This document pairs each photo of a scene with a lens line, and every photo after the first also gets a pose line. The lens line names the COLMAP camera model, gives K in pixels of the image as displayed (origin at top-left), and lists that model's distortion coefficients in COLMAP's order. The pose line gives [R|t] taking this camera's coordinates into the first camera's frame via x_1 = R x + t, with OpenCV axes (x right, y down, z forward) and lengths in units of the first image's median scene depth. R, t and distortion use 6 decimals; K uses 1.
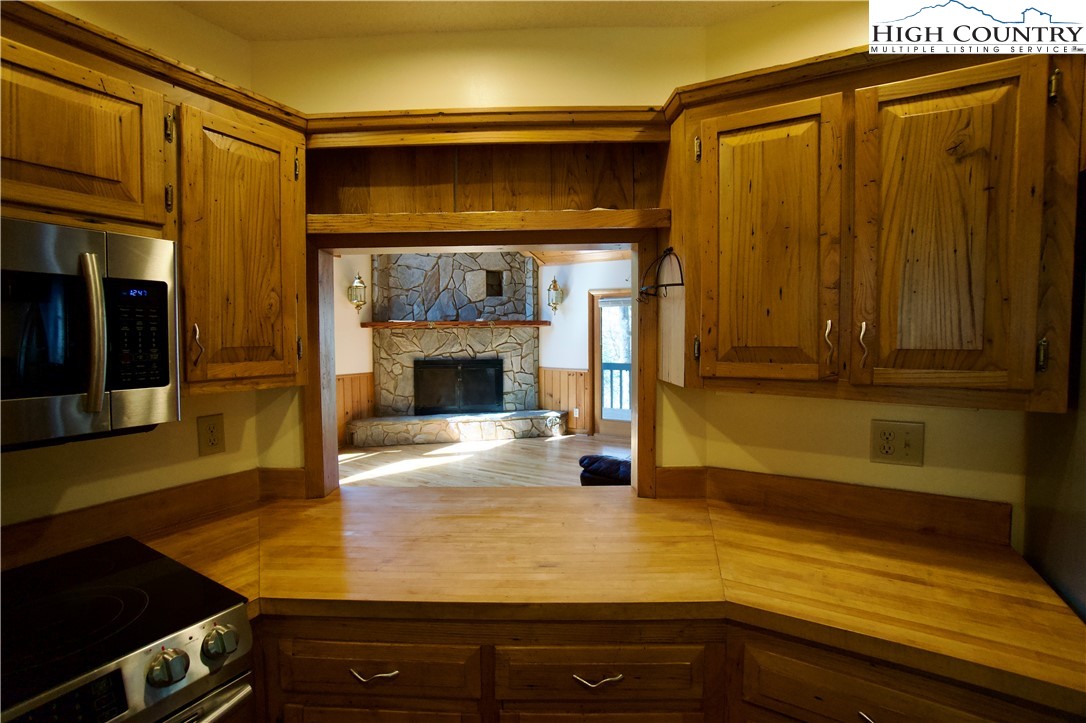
lens RADIAL K [[488.4, 0, 540.8], [0, 488.4, 353.8], [0, 0, 1]] dist [-0.029829, 0.000318]
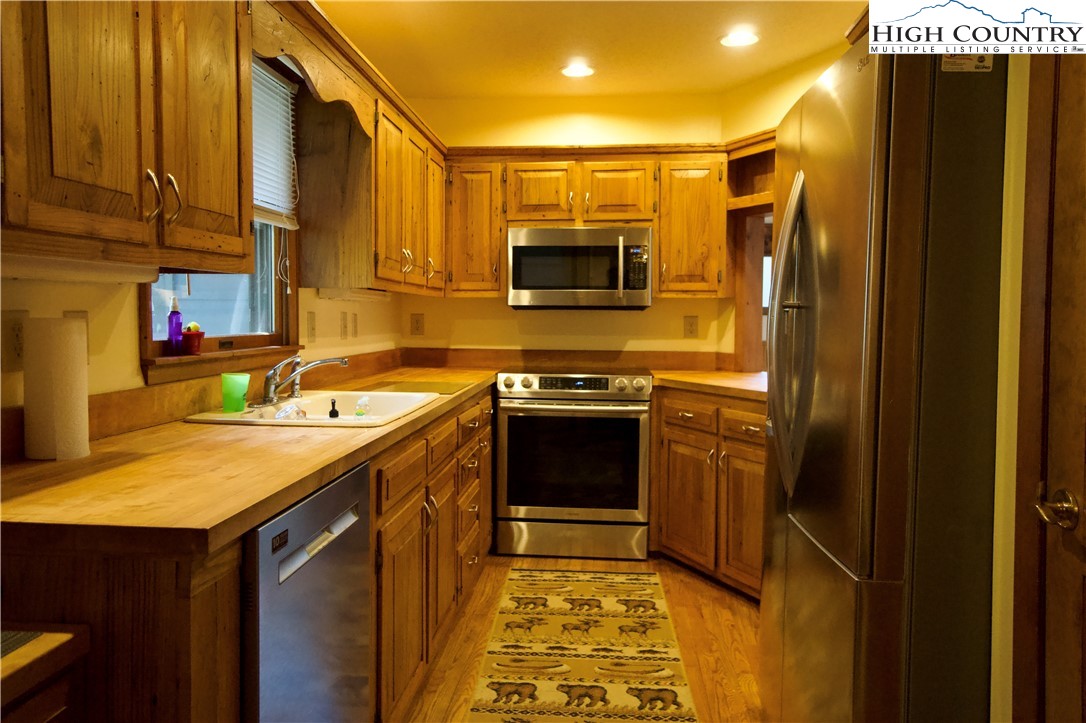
lens RADIAL K [[816.3, 0, 543.0], [0, 816.3, 361.5], [0, 0, 1]] dist [0.031398, -0.000140]
pose [[0.442086, 0.063532, -0.894720, 2.183556], [-0.041573, 0.997868, 0.050315, 0.199473], [0.896009, 0.014952, 0.443785, -1.026989]]
